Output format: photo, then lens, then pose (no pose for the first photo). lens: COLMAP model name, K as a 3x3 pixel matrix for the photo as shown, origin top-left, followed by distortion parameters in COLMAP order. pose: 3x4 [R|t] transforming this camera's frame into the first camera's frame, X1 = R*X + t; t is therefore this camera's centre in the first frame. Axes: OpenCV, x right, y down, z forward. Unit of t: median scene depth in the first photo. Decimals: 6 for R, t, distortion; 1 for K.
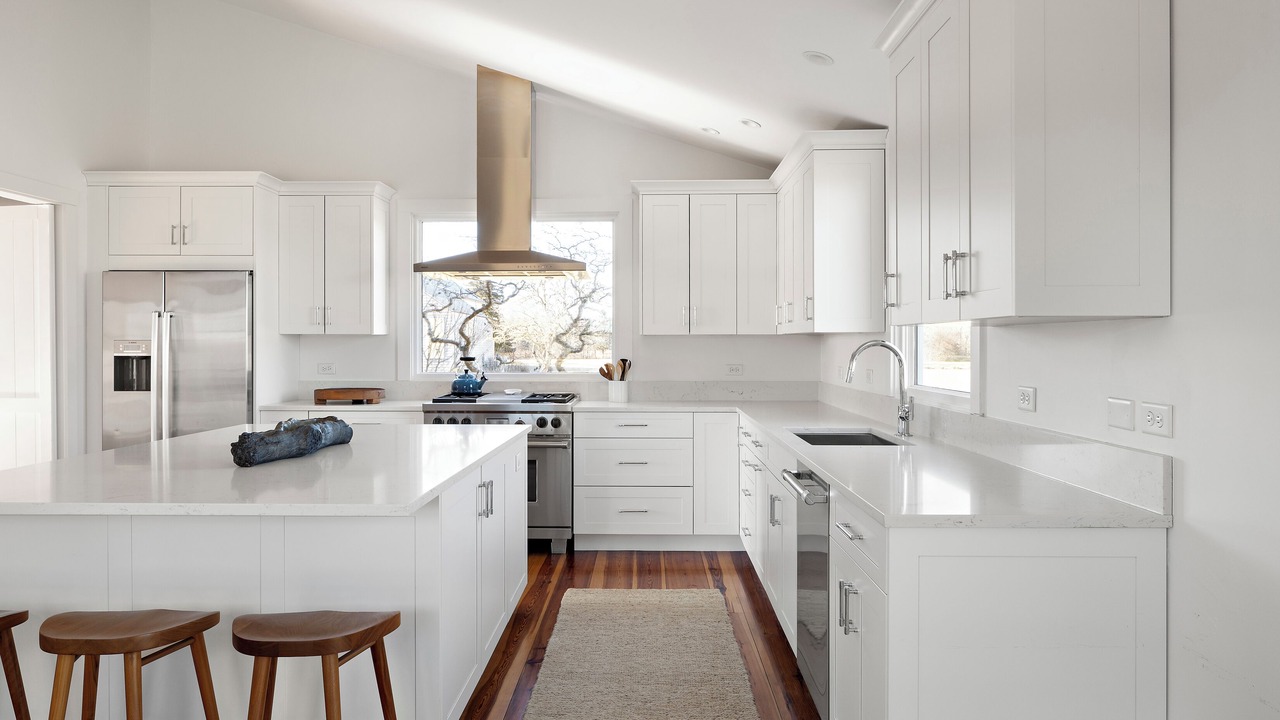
lens RADIAL K [[982.2, 0, 640.0], [0, 982.2, 360.0], [0, 0, 1]] dist [0.000520, -0.003652]
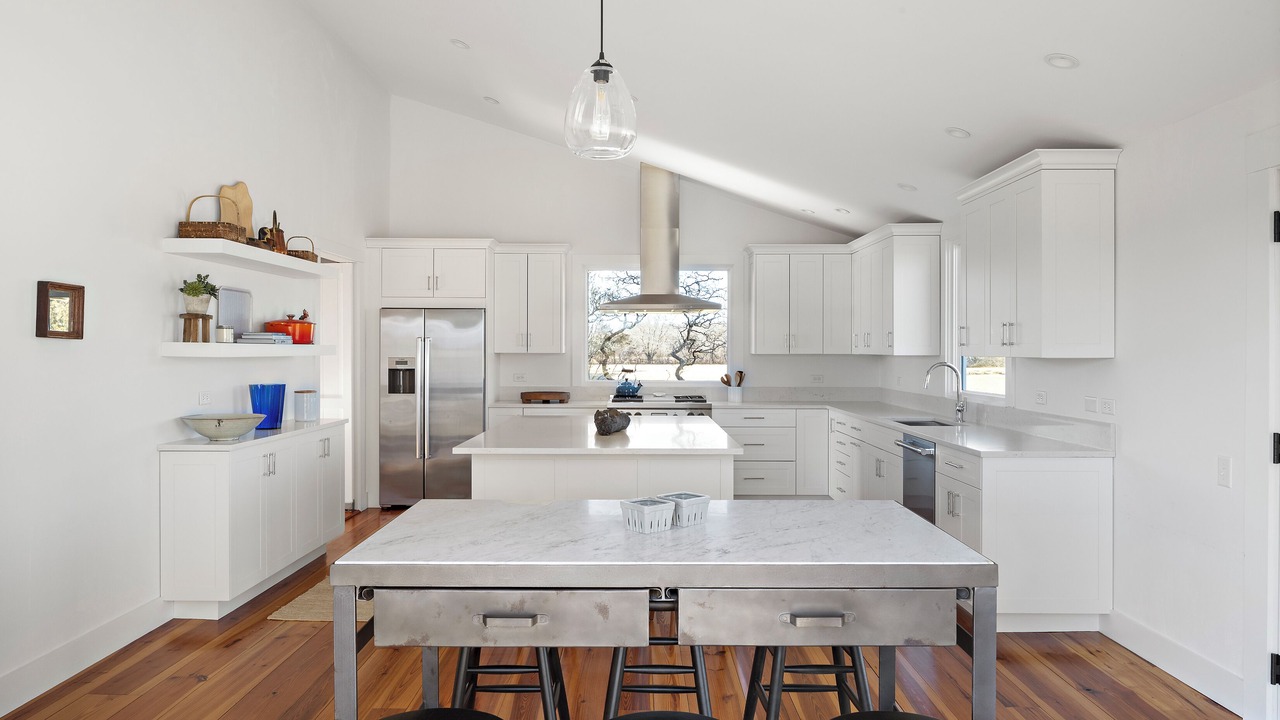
lens RADIAL K [[982.2, 0, 640.0], [0, 982.2, 360.0], [0, 0, 1]] dist [0.000520, -0.003652]
pose [[0.999819, 0.002337, 0.018876, -0.192955], [-0.002239, 0.999984, -0.005207, -0.009604], [-0.018888, 0.005163, 0.999808, -0.405446]]
